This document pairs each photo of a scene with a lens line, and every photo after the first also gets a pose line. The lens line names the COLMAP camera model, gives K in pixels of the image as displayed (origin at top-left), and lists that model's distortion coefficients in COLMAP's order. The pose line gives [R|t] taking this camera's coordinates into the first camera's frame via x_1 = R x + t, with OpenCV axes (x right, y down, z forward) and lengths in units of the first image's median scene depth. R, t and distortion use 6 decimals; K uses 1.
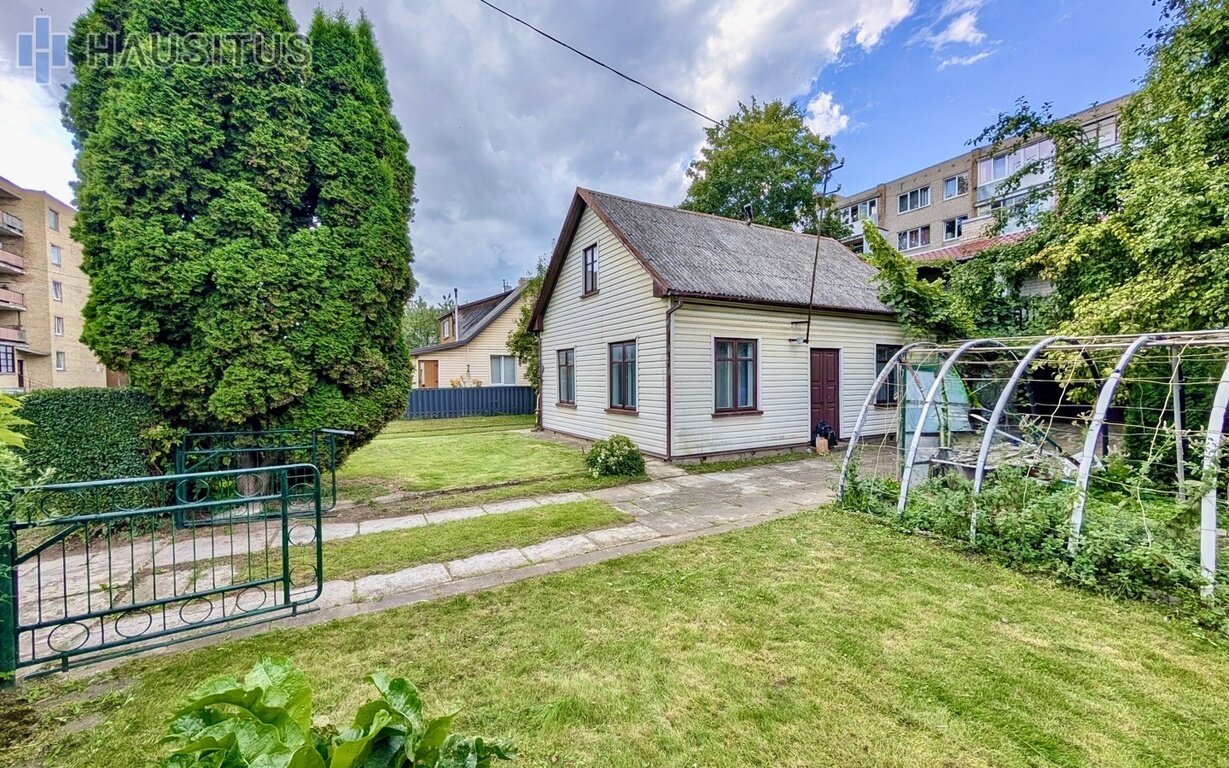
lens RADIAL K [[473.0, 0, 615.0], [0, 473.0, 384.6], [0, 0, 1]] dist [0.013340, -0.000195]
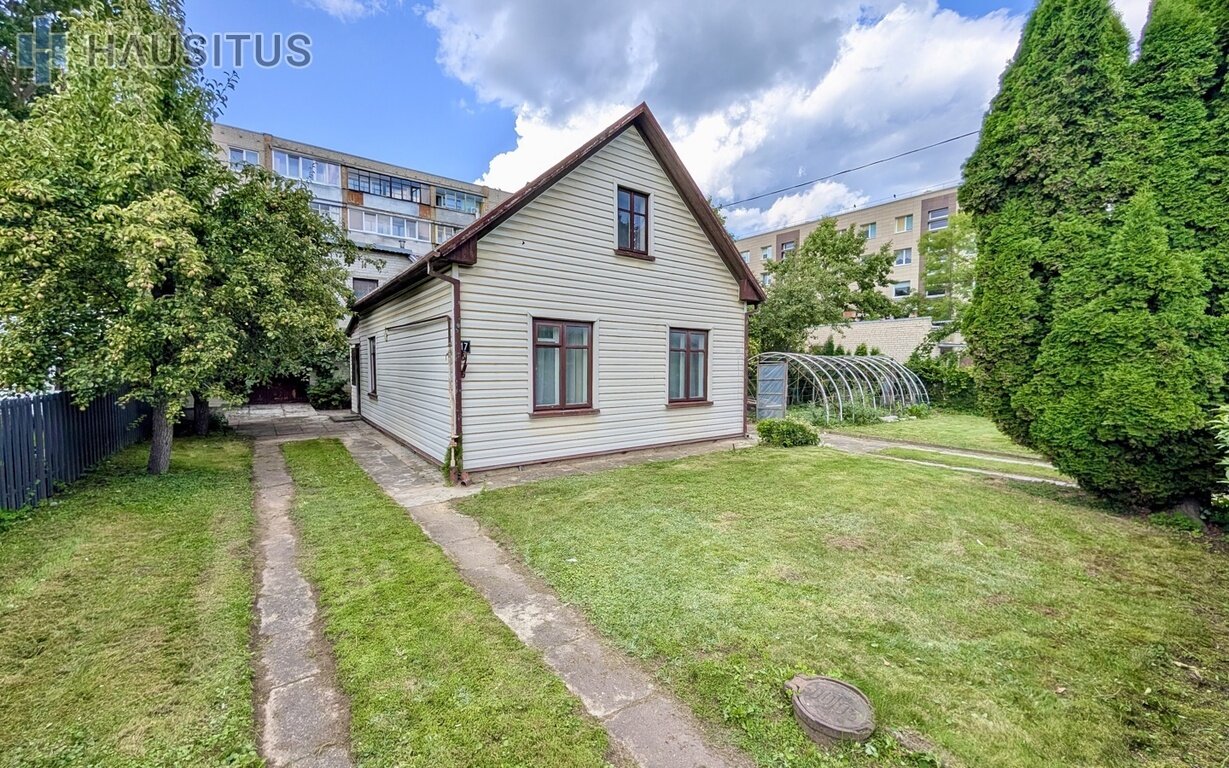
lens RADIAL K [[473.0, 0, 615.1], [0, 473.0, 386.9], [0, 0, 1]] dist [0.013340, -0.000195]
pose [[-0.100150, -0.029075, 0.994547, -0.867884], [0.010773, 0.999483, 0.030304, -0.007372], [-0.994914, 0.013749, -0.099785, 1.212285]]
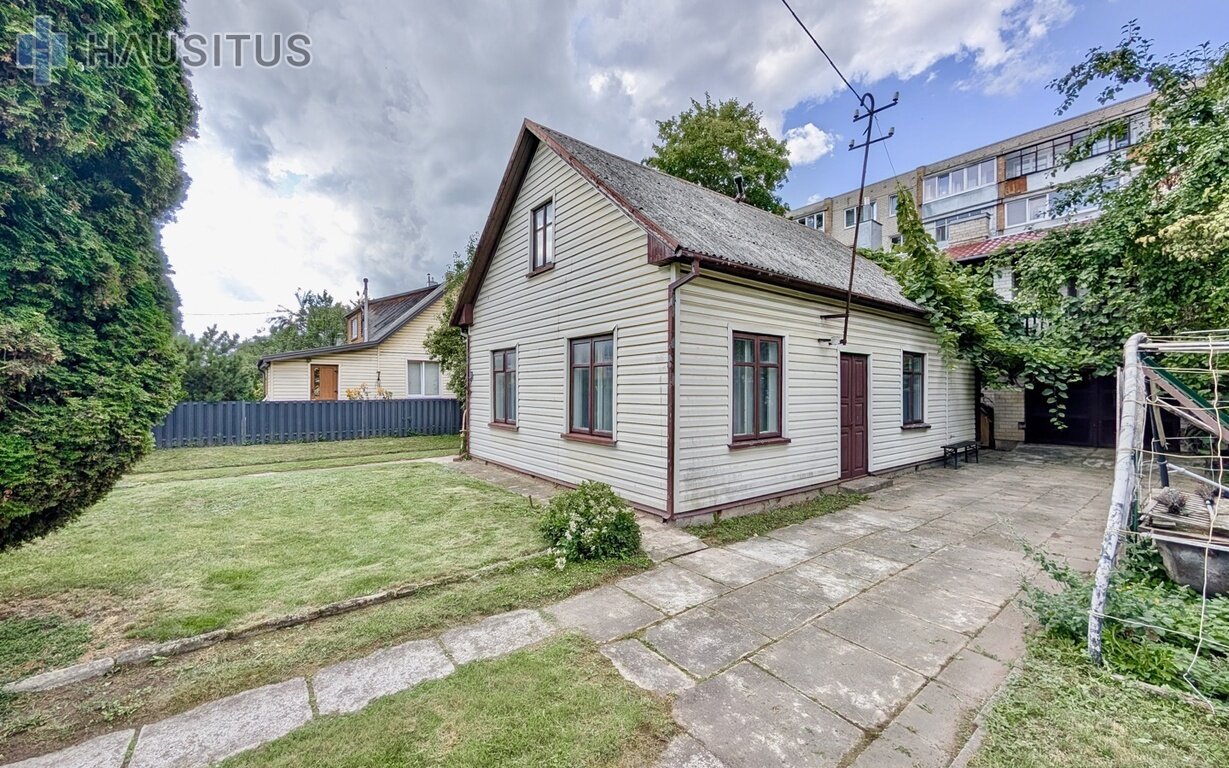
lens RADIAL K [[473.0, 0, 612.6], [0, 473.0, 383.3], [0, 0, 1]] dist [0.013340, -0.000195]
pose [[0.991189, 0.013693, 0.131742, -0.041221], [-0.009838, 0.999505, -0.029870, -0.002729], [-0.132086, 0.028311, 0.990834, 0.315553]]
